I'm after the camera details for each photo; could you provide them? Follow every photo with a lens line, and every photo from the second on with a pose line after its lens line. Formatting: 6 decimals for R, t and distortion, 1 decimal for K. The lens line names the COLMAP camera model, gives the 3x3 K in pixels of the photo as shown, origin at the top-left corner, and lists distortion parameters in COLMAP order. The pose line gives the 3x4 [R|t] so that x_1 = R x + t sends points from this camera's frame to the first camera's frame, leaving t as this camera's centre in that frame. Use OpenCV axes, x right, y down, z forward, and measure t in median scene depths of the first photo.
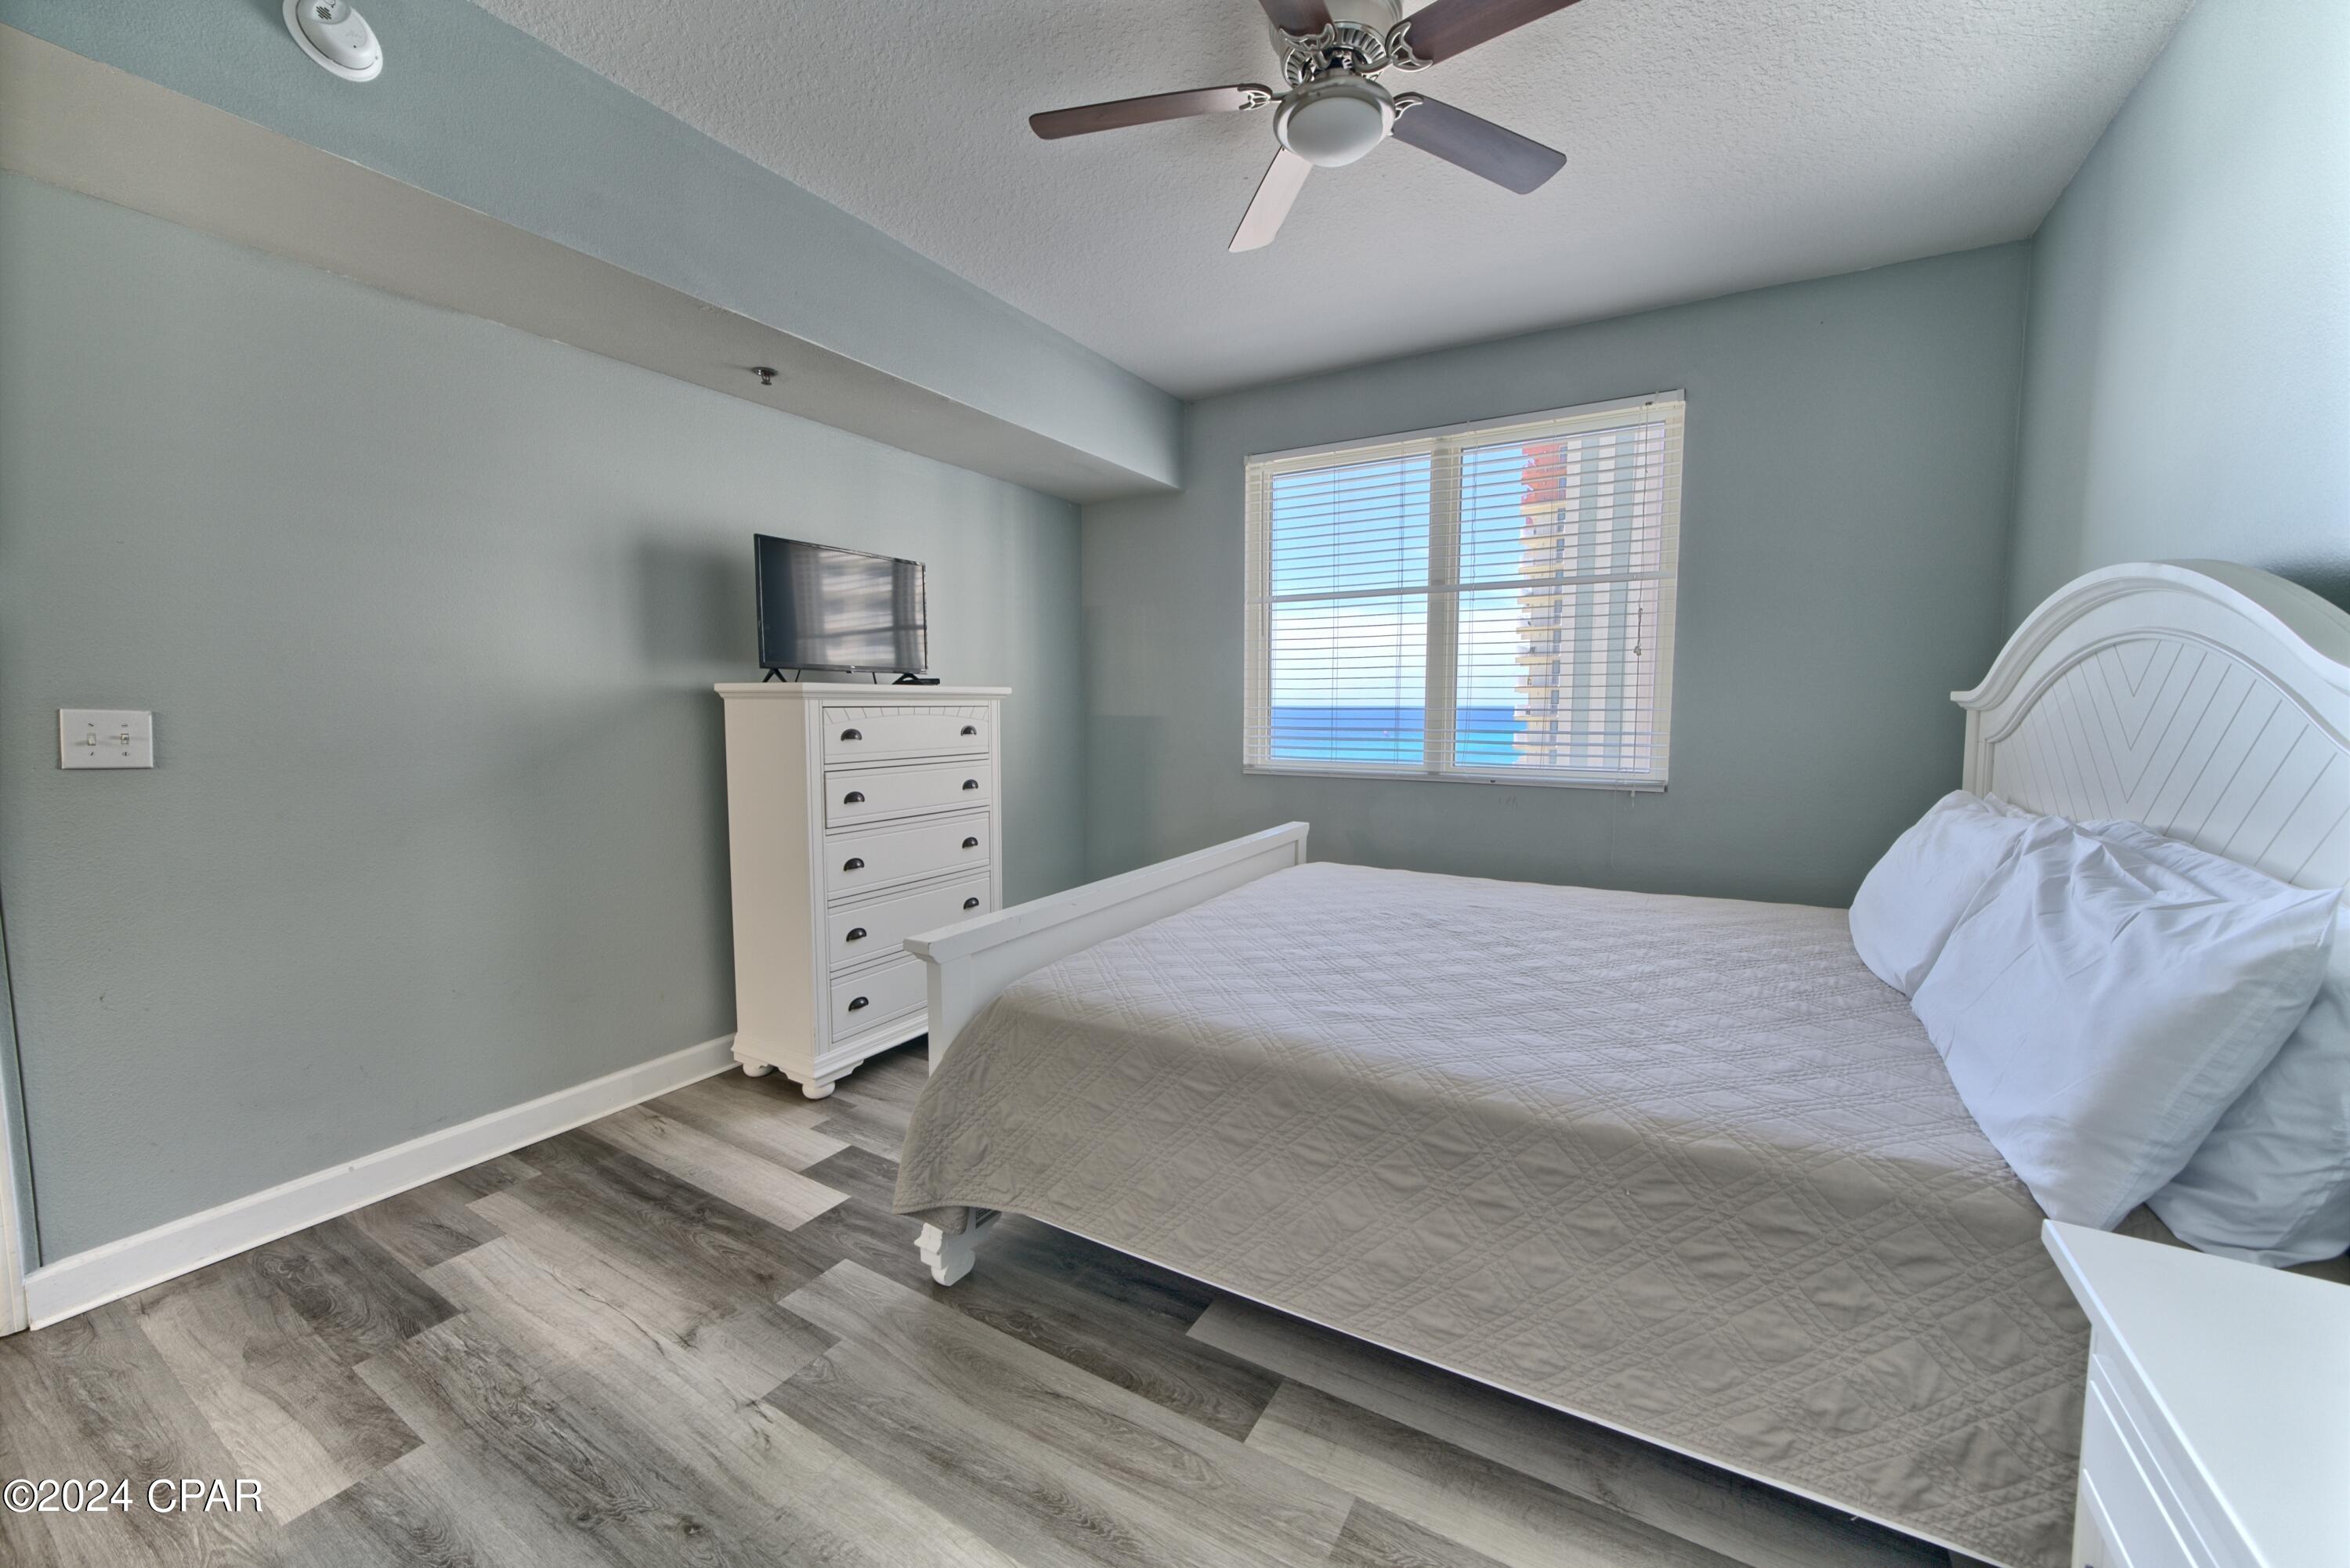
lens RADIAL K [[891.2, 0, 1180.4], [0, 891.2, 788.7], [0, 0, 1]] dist [-0.010576, 0.000064]
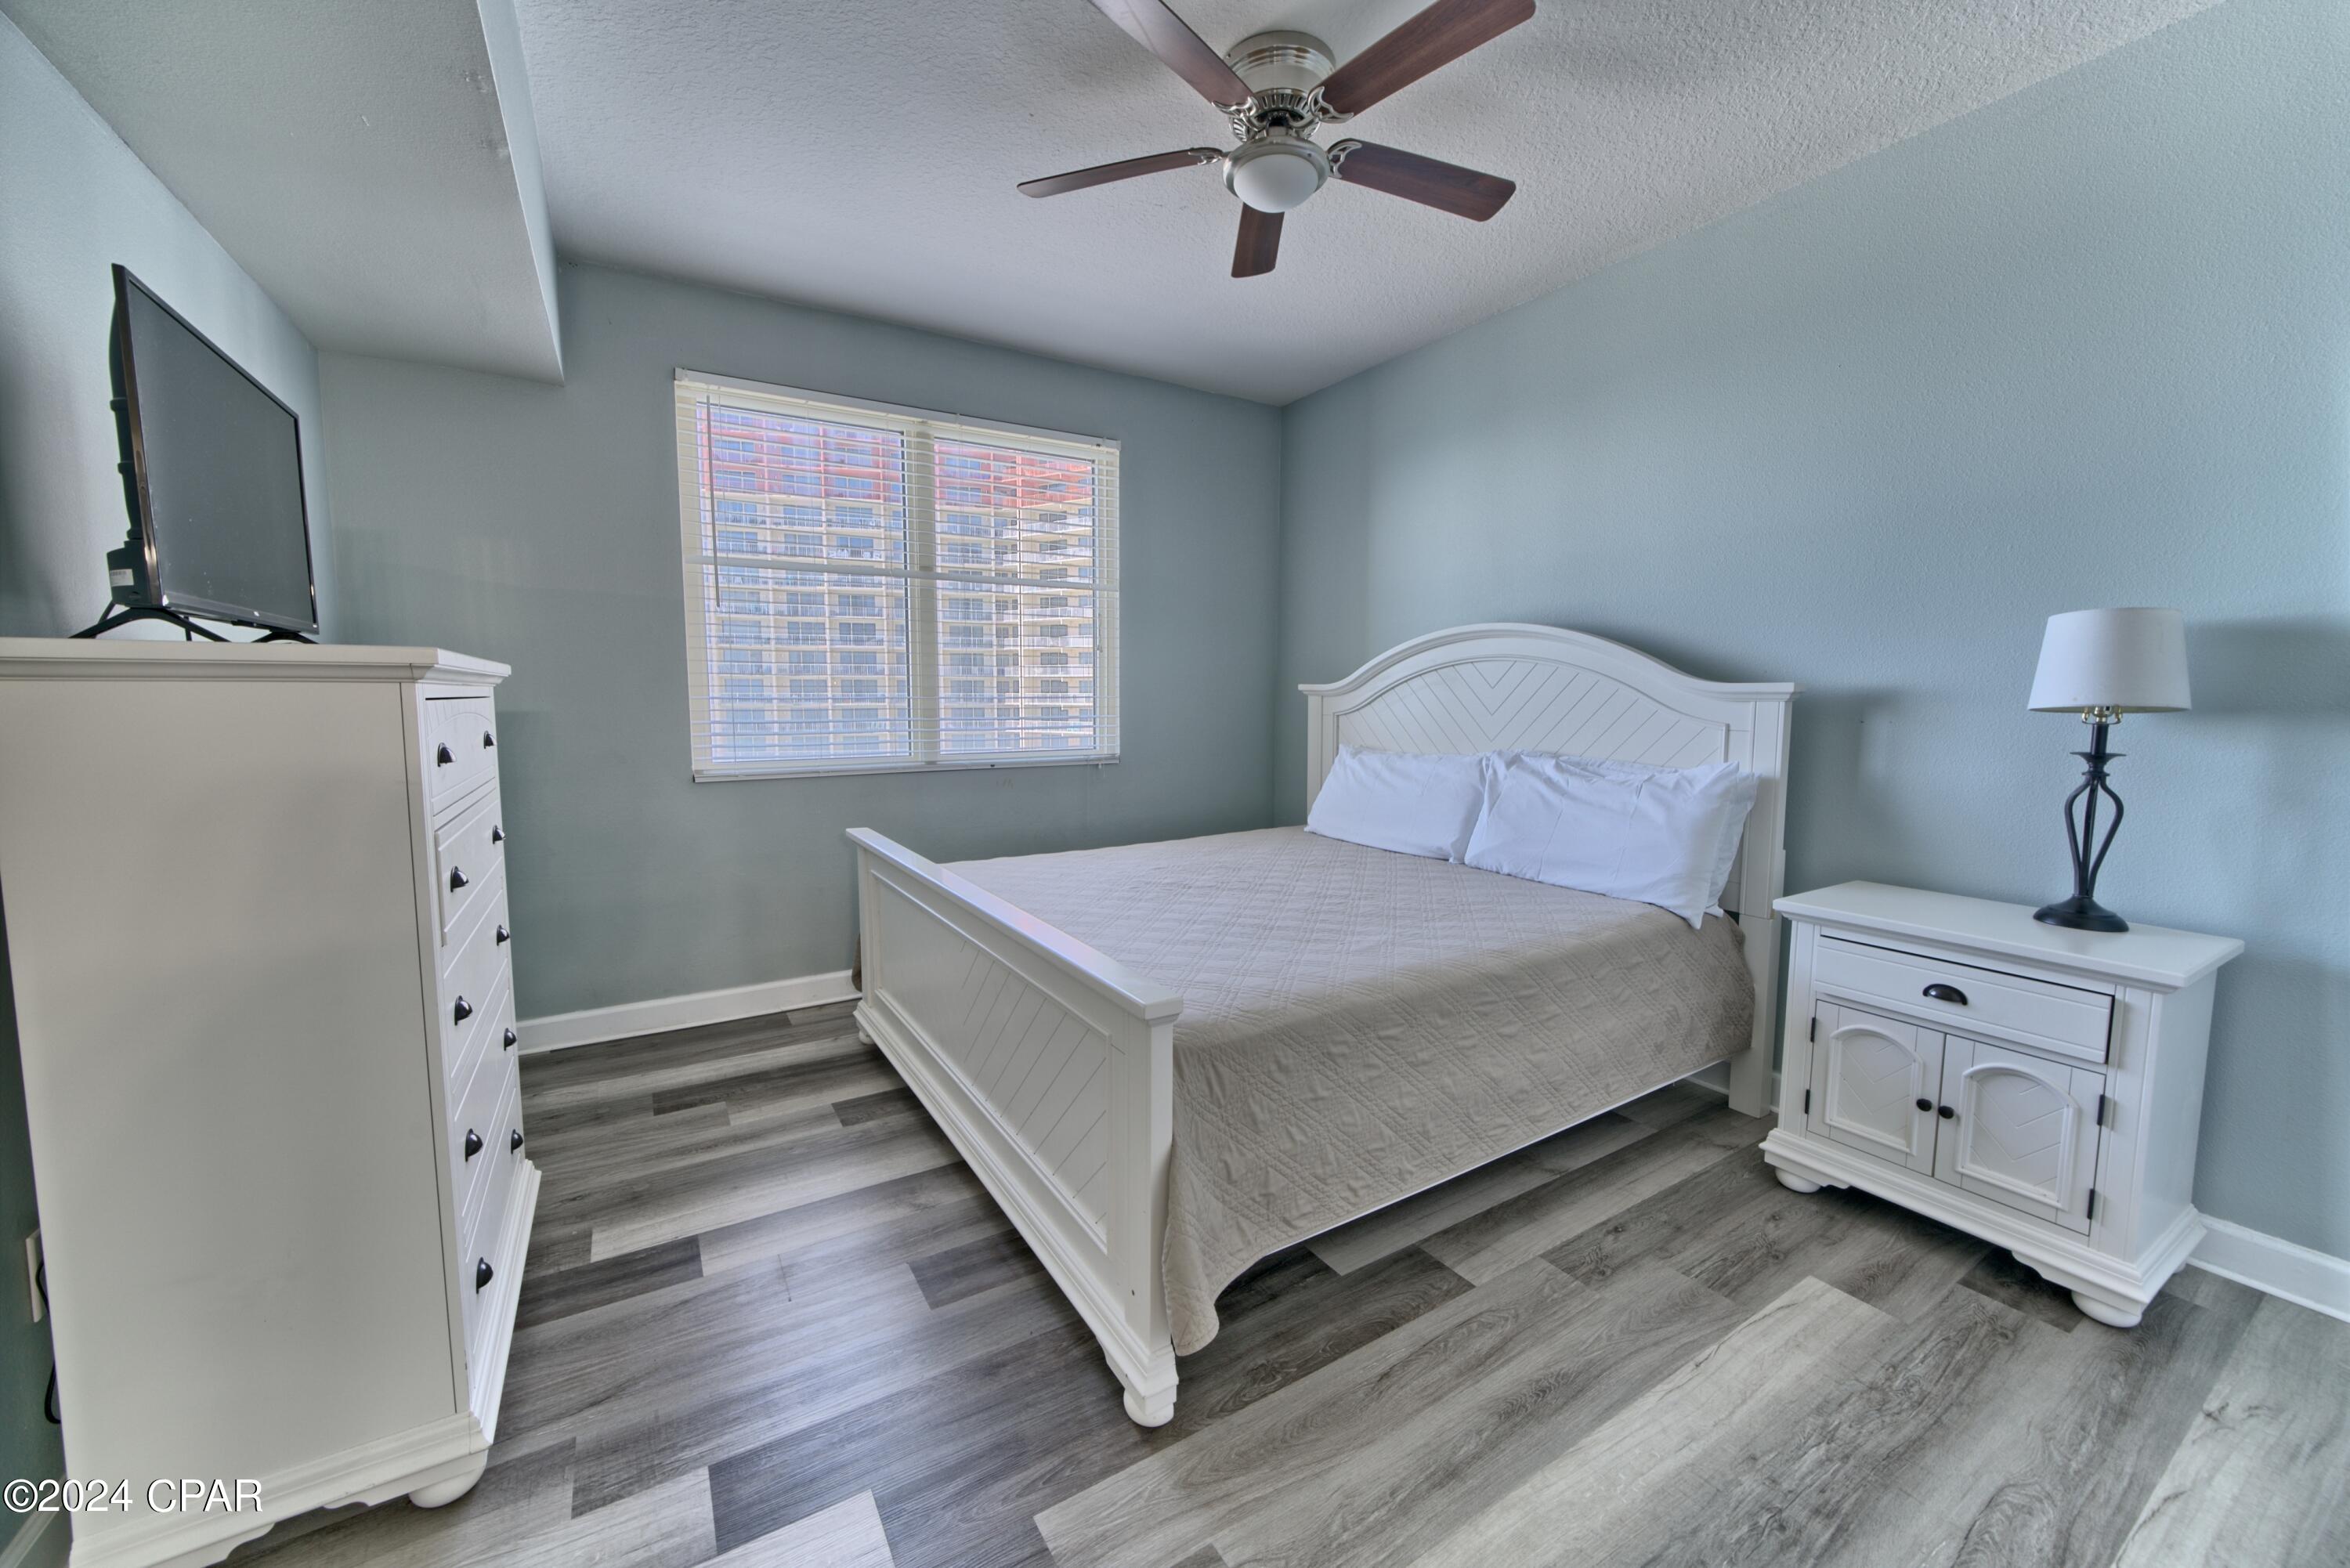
lens RADIAL K [[891.2, 0, 1171.4], [0, 891.2, 786.7], [0, 0, 1]] dist [-0.010576, 0.000064]
pose [[0.466963, -0.093142, 0.879358, -1.066556], [0.083170, 0.994655, 0.061189, -0.067867], [-0.880357, 0.044564, 0.472214, 0.694624]]
